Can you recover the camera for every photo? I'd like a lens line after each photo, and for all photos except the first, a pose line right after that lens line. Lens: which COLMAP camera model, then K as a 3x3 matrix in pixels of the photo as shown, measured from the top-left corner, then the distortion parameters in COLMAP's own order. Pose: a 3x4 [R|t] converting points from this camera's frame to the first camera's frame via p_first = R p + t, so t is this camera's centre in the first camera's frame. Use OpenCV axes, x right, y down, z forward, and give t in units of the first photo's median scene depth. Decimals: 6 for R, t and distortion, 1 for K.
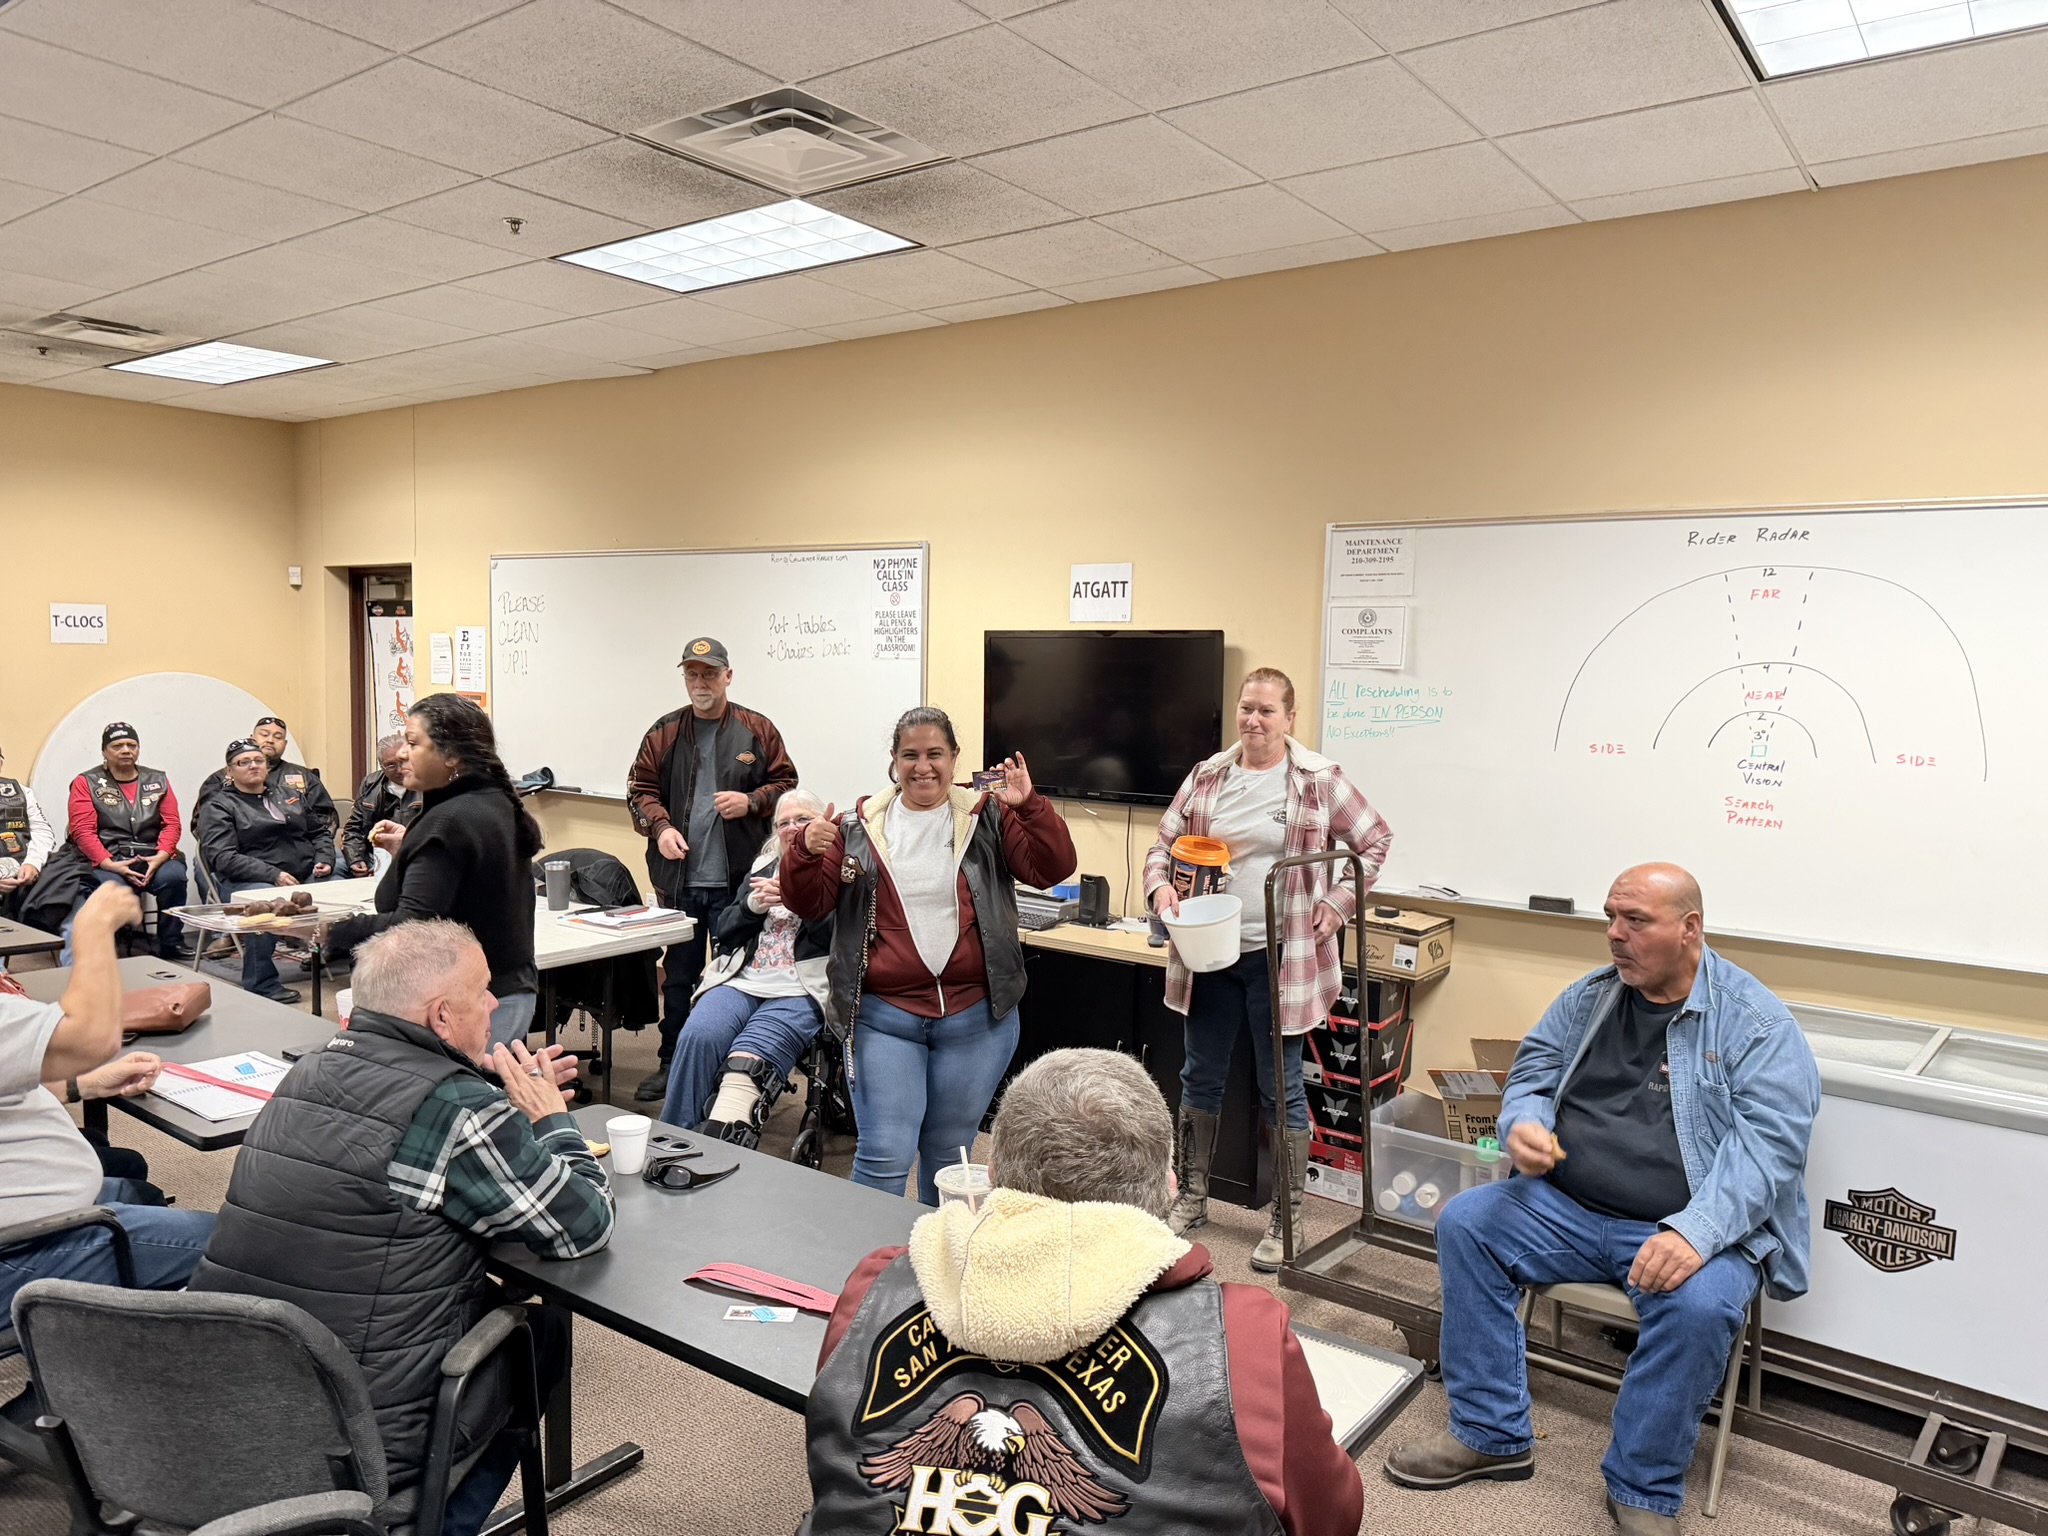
lens RADIAL K [[1431.1, 0, 1016.7], [0, 1431.1, 777.2], [0, 0, 1]] dist [0.127745, -0.200433]
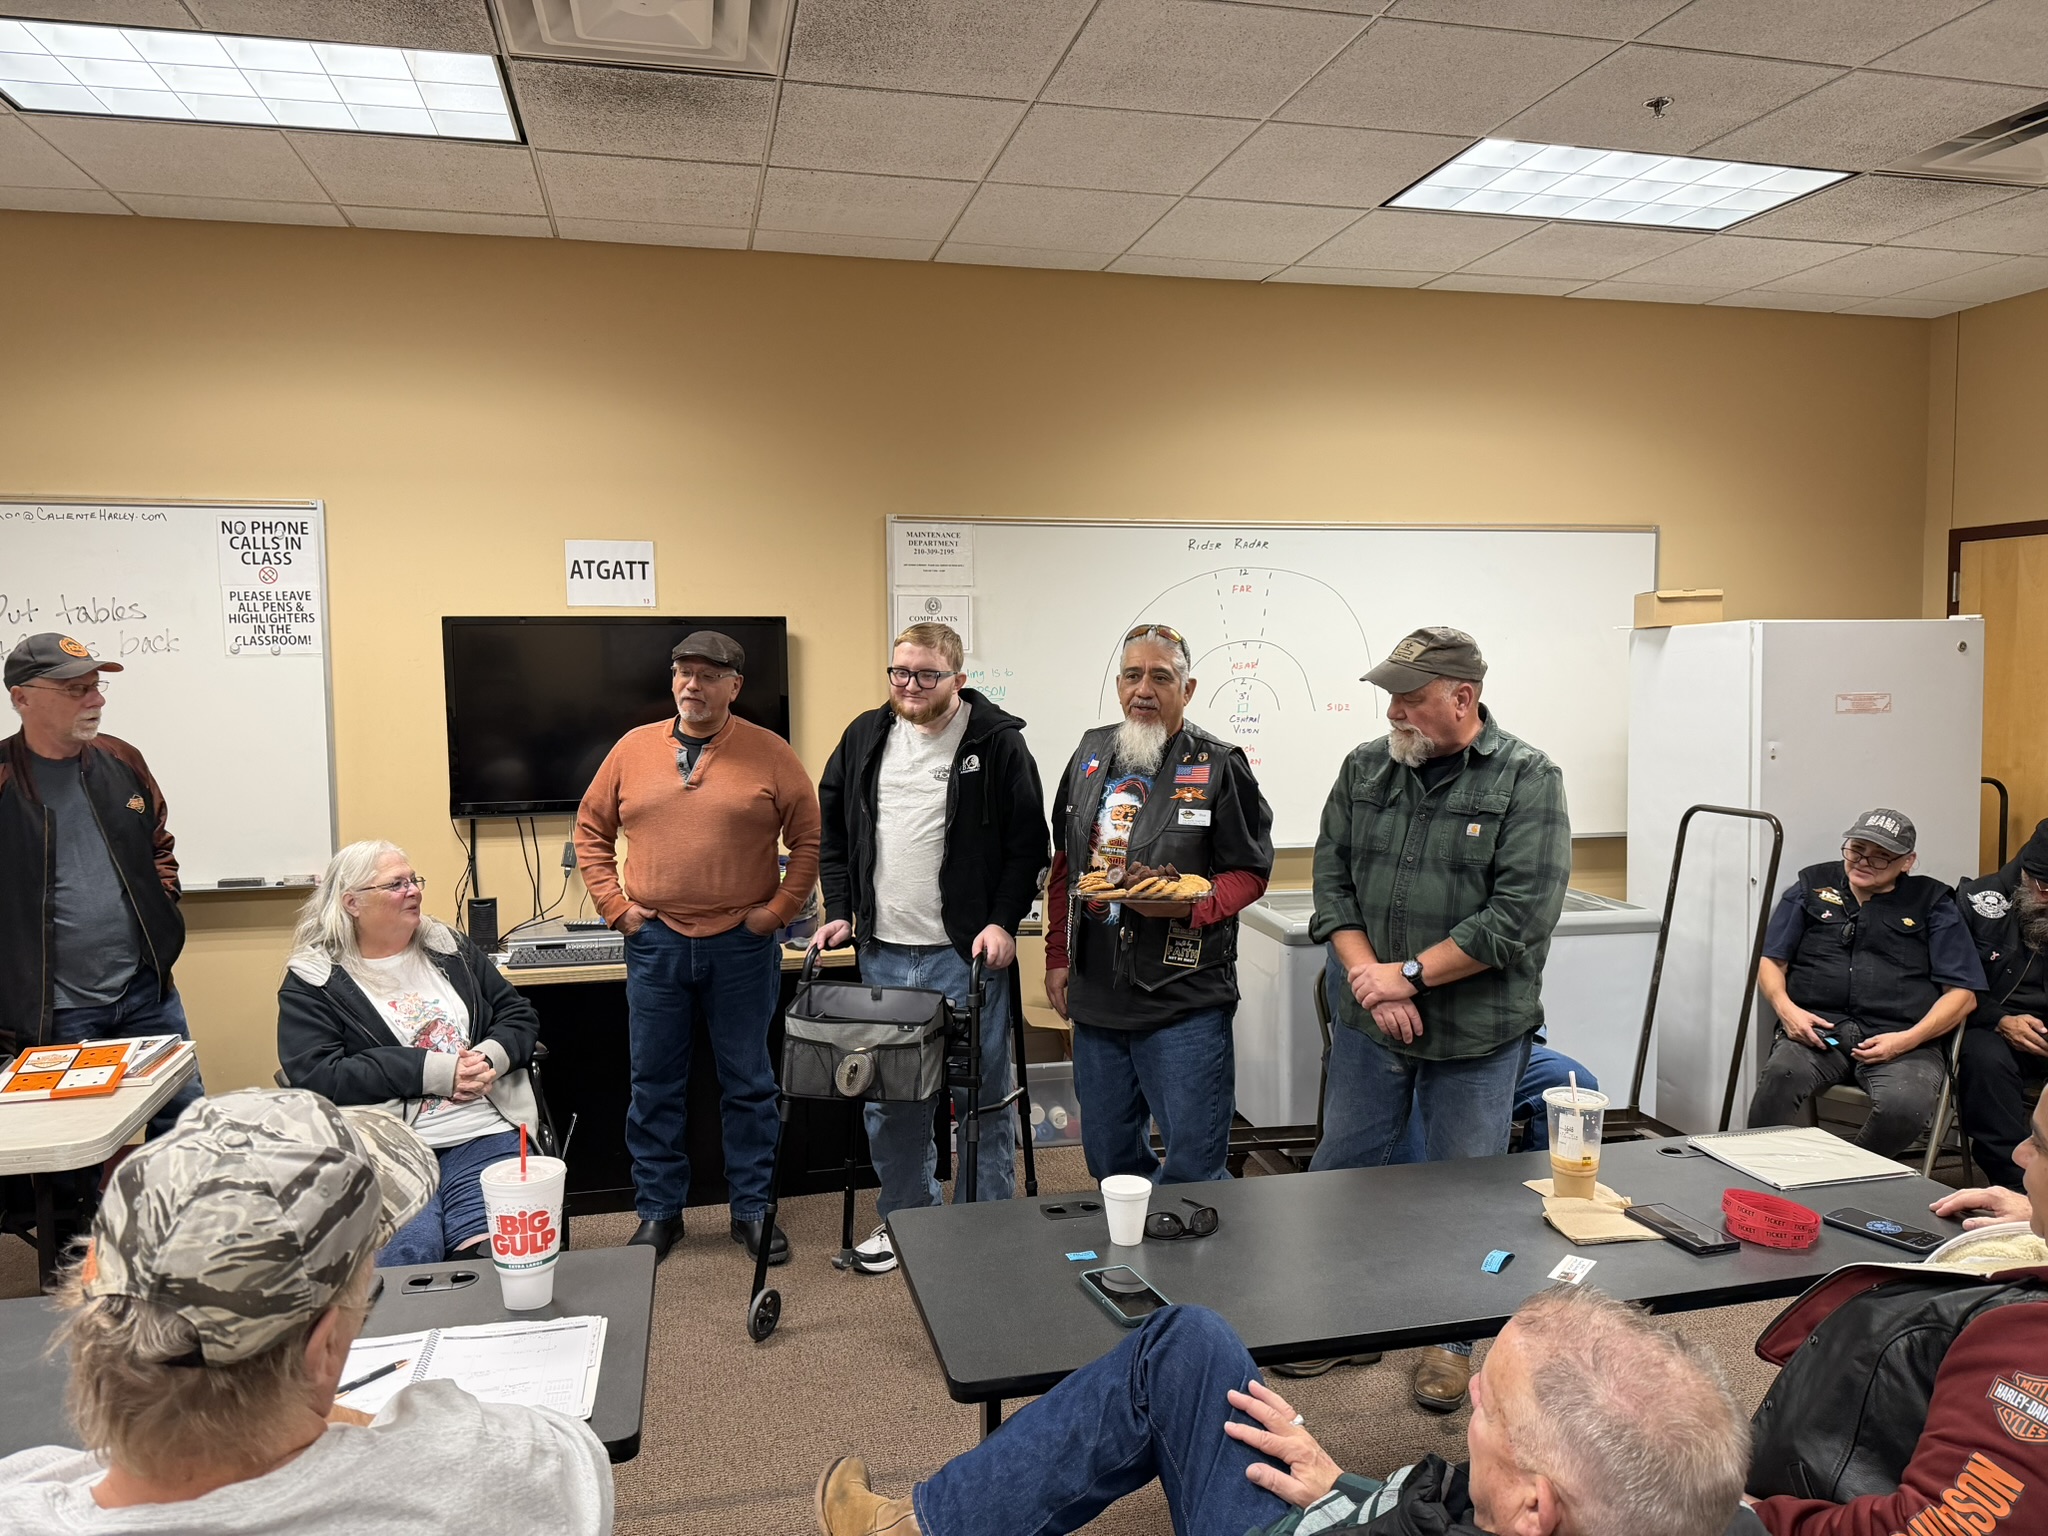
lens RADIAL K [[1405.3, 0, 1025.6], [0, 1405.3, 776.5], [0, 0, 1]] dist [0.107465, -0.203670]
pose [[0.635358, -0.085501, 0.767470, -0.525026], [0.084812, 0.995565, 0.040700, -0.021715], [-0.767546, 0.039232, 0.639792, 0.290685]]
